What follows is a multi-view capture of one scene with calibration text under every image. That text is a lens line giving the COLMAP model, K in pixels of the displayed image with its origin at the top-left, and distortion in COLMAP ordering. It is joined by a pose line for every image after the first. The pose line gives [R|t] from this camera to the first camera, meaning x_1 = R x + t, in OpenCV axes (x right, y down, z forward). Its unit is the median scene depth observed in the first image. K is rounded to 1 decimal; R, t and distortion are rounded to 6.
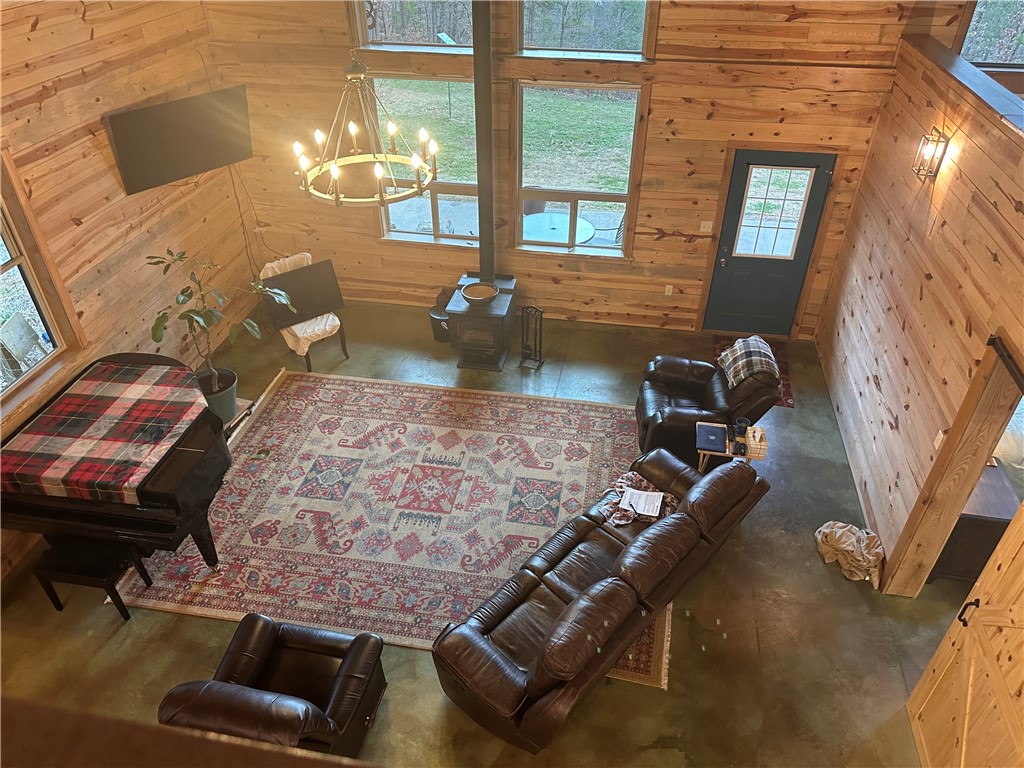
lens RADIAL K [[730.2, 0, 512.6], [0, 730.2, 385.4], [0, 0, 1]] dist [0.066533, -0.083942]
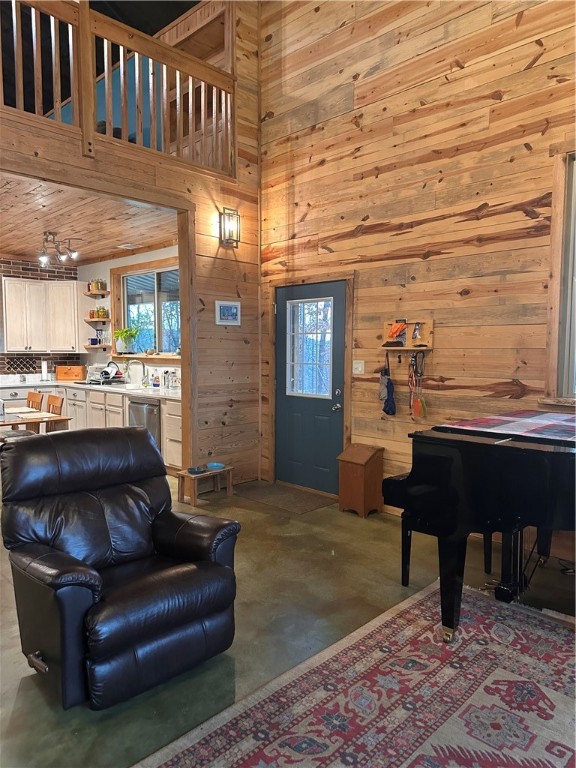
lens RADIAL K [[547.7, 0, 289.3], [0, 547.7, 385.6], [0, 0, 1]] dist [0.066533, -0.083942]
pose [[-0.564762, 0.050004, -0.823738, 0.067788], [-0.490396, 0.782478, 0.383719, -0.043126], [0.663744, 0.620668, -0.417392, 0.994451]]
